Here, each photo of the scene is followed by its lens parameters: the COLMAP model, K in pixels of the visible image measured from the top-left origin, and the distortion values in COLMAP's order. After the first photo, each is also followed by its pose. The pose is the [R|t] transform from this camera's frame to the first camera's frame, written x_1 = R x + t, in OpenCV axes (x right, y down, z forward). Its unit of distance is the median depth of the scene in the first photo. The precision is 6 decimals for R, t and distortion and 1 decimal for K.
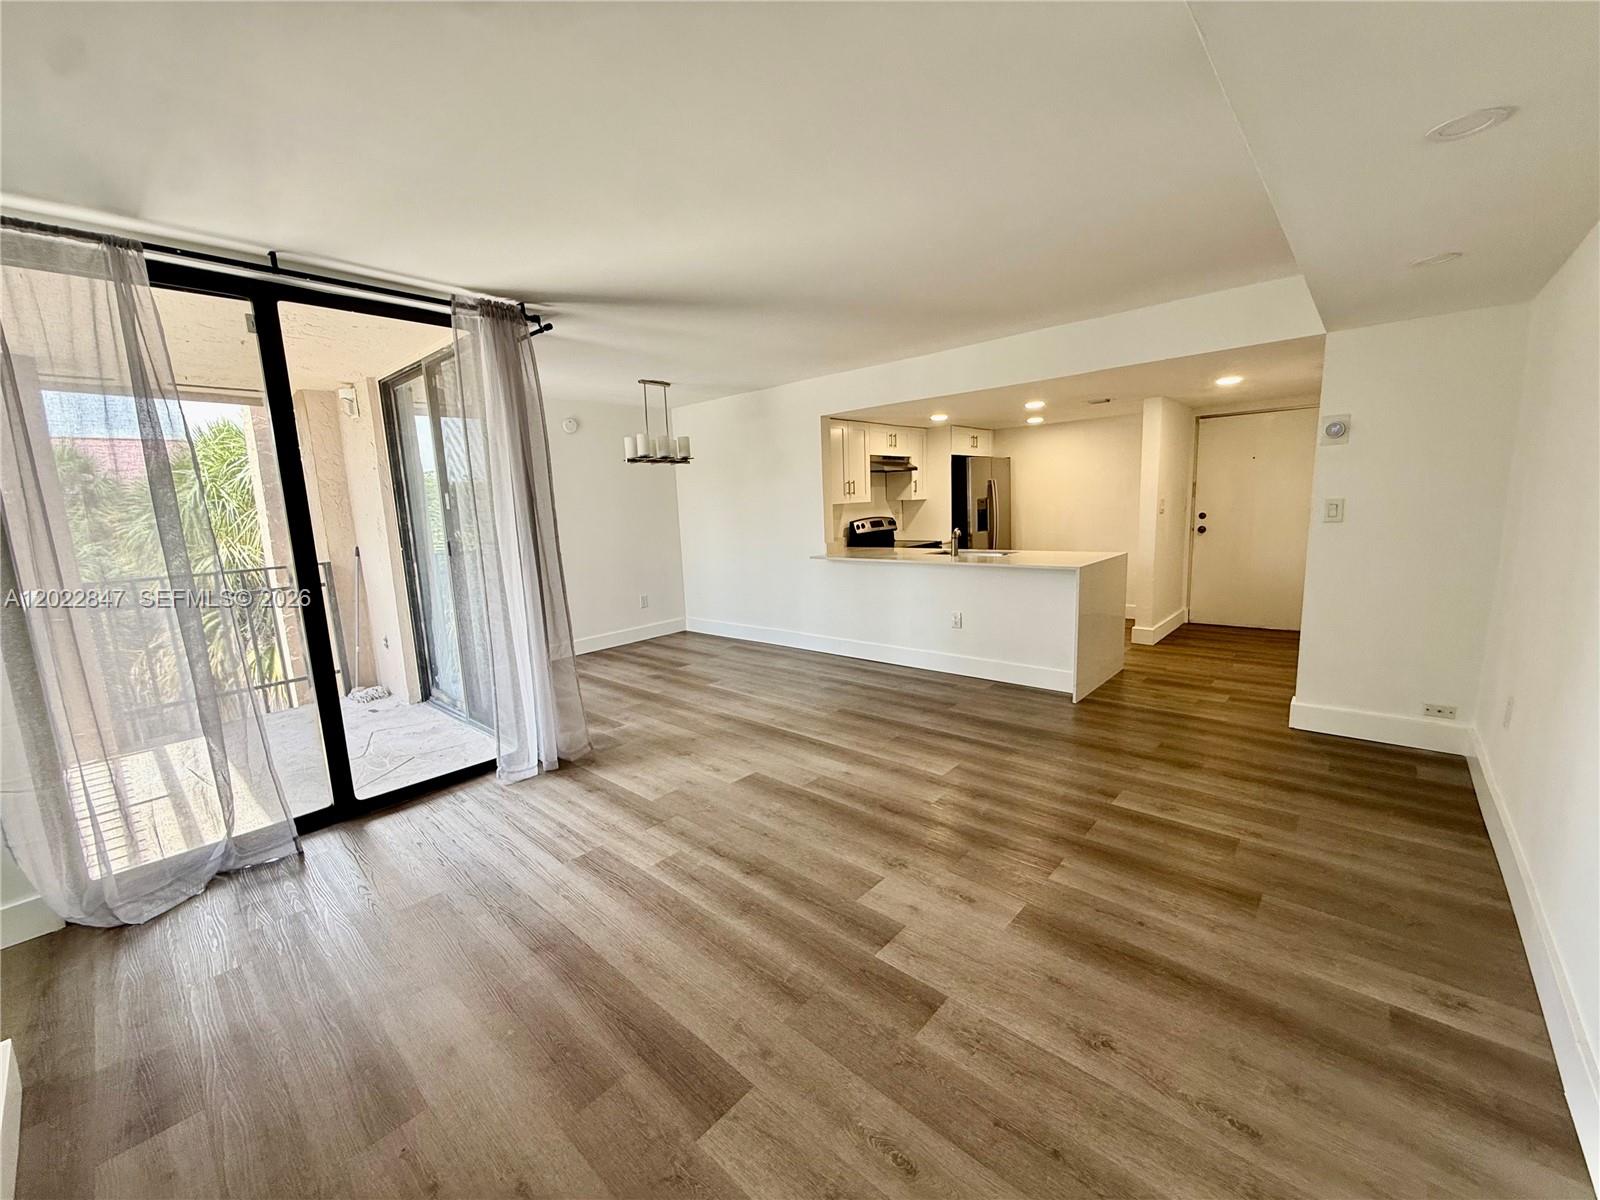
lens RADIAL K [[642.4, 0, 806.0], [0, 642.4, 597.5], [0, 0, 1]] dist [-0.001030, -0.000007]
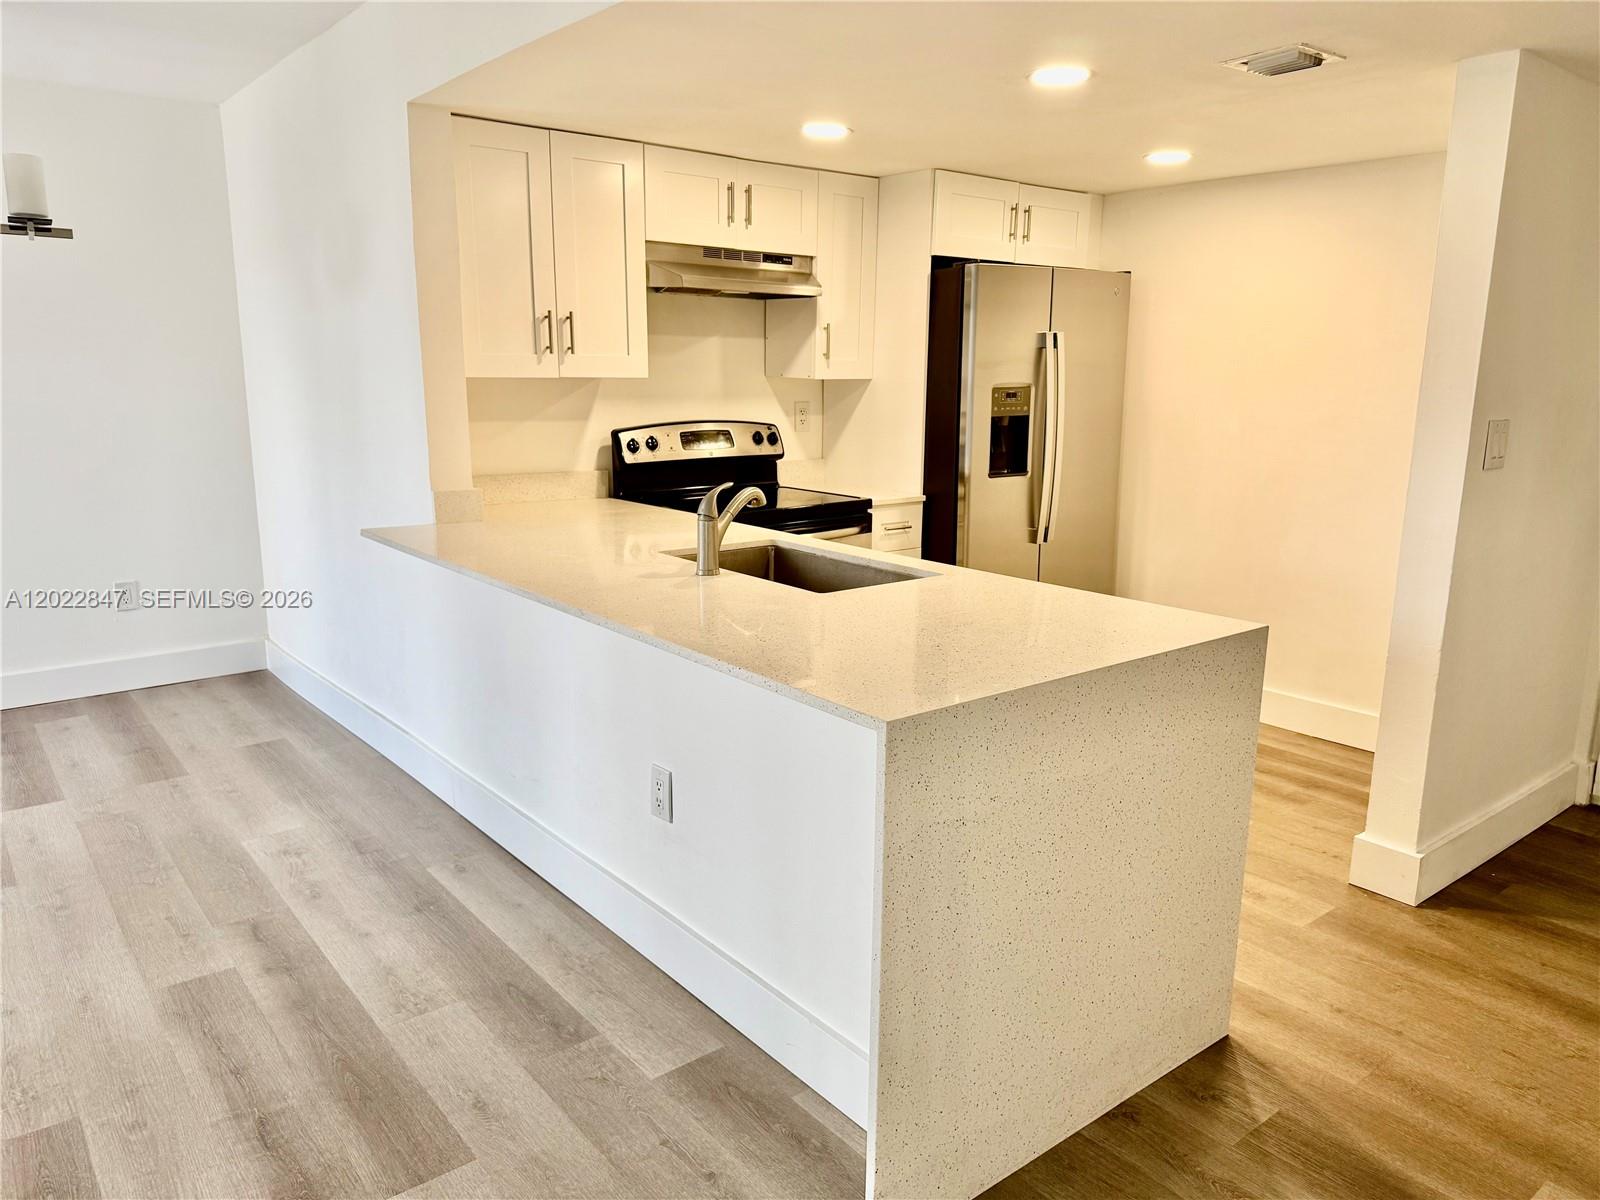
lens RADIAL K [[1115.7, 0, 795.0], [0, 1115.7, 603.7], [0, 0, 1]] dist [0.005386, 0.000591]
pose [[0.982234, 0.087404, -0.166061, 0.280070], [-0.077320, 0.994802, 0.066258, -0.069789], [0.170989, -0.052241, 0.983887, 0.392680]]
